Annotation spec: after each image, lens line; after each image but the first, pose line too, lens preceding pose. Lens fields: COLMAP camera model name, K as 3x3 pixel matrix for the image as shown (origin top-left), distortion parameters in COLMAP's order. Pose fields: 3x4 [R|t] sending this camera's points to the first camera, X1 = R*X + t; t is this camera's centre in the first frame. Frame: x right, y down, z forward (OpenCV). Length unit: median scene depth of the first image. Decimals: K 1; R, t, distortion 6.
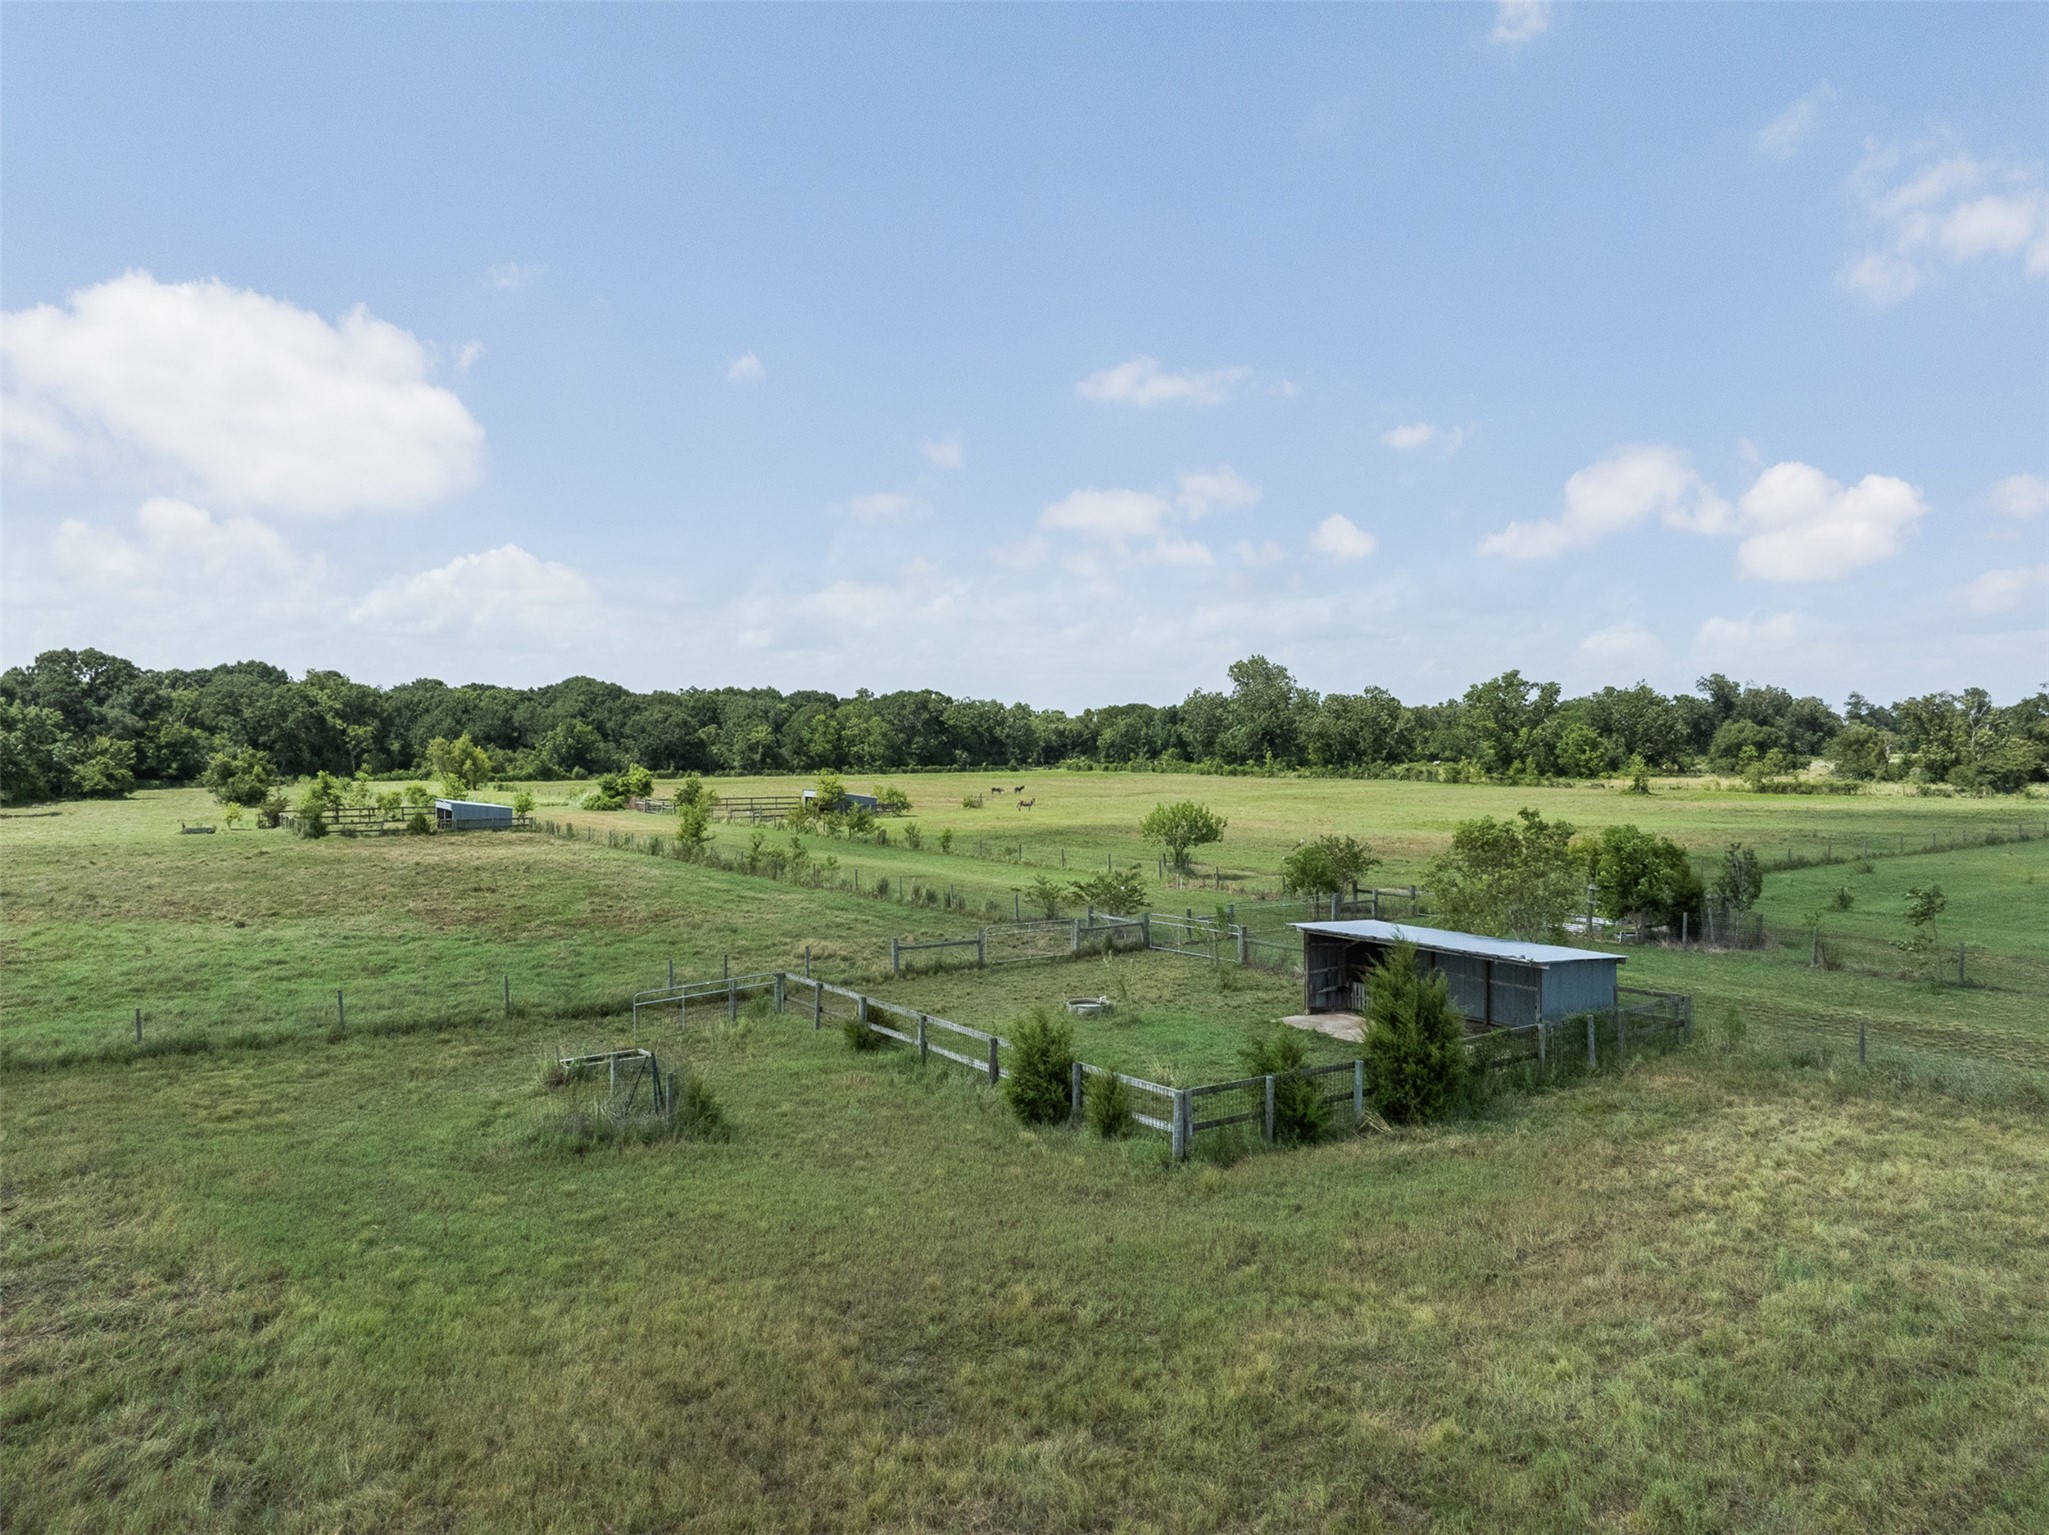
lens RADIAL K [[1444.2, 0, 1024.5], [0, 1444.2, 767.5], [0, 0, 1]] dist [-0.003861, -0.071482]
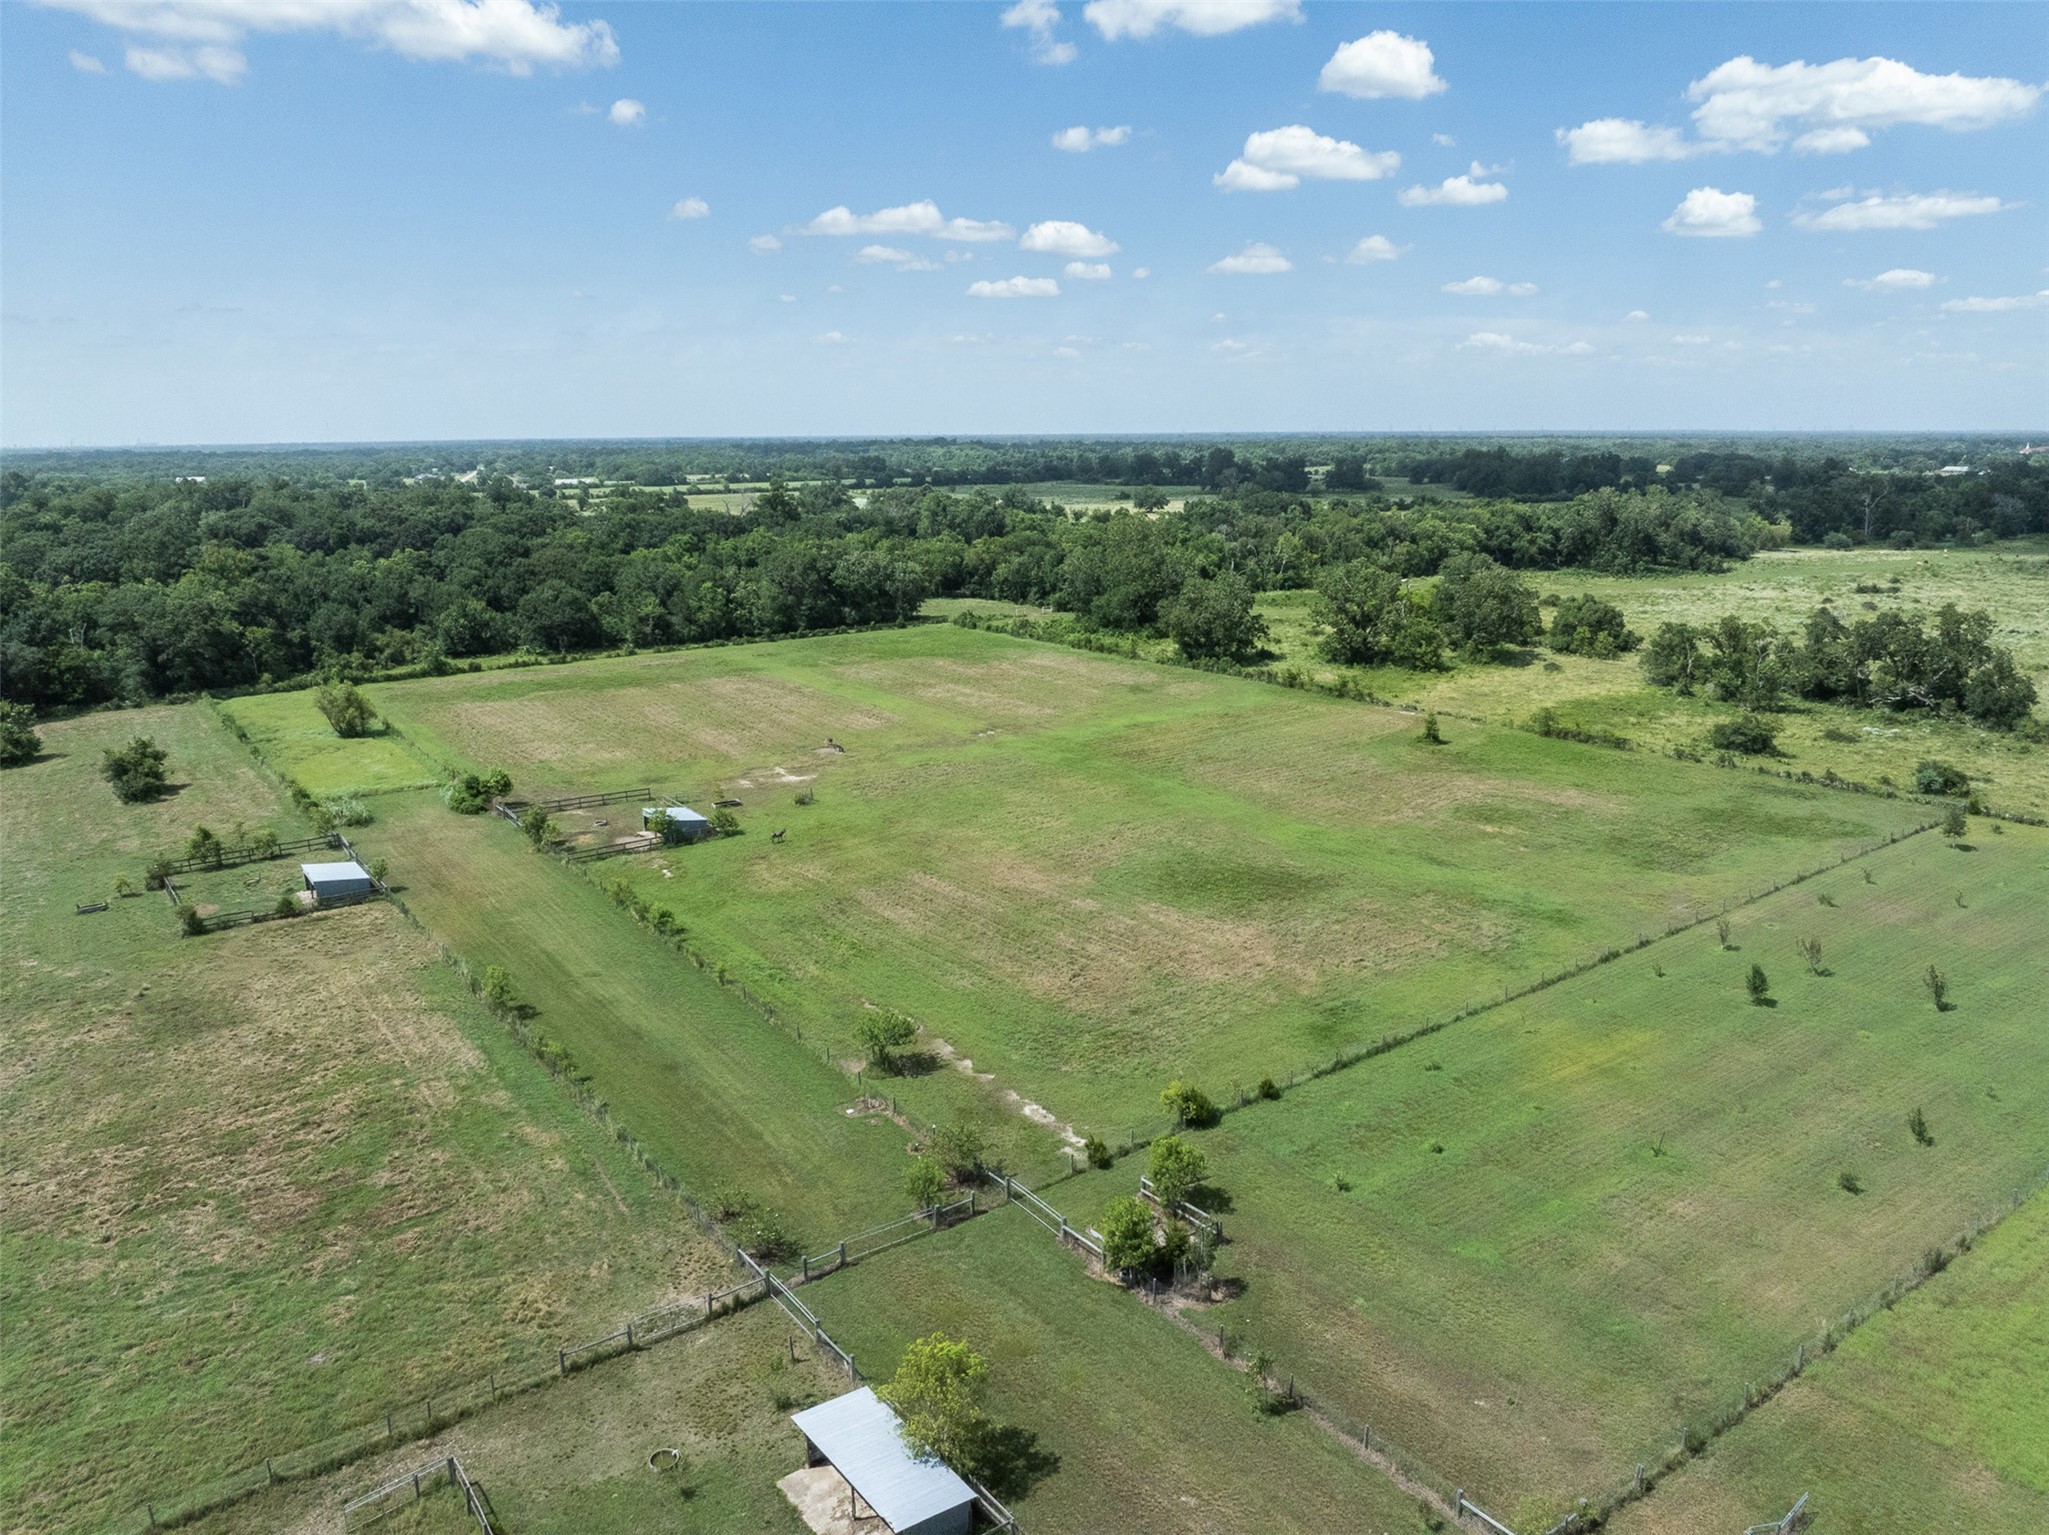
lens RADIAL K [[1447.4, 0, 1024.5], [0, 1447.4, 767.5], [0, 0, 1]] dist [-0.038938, -0.003090]
pose [[0.999450, -0.011050, 0.031279, 0.054089], [0.004731, 0.980734, 0.195290, -0.115860], [-0.032834, -0.195035, 0.980247, -0.047609]]
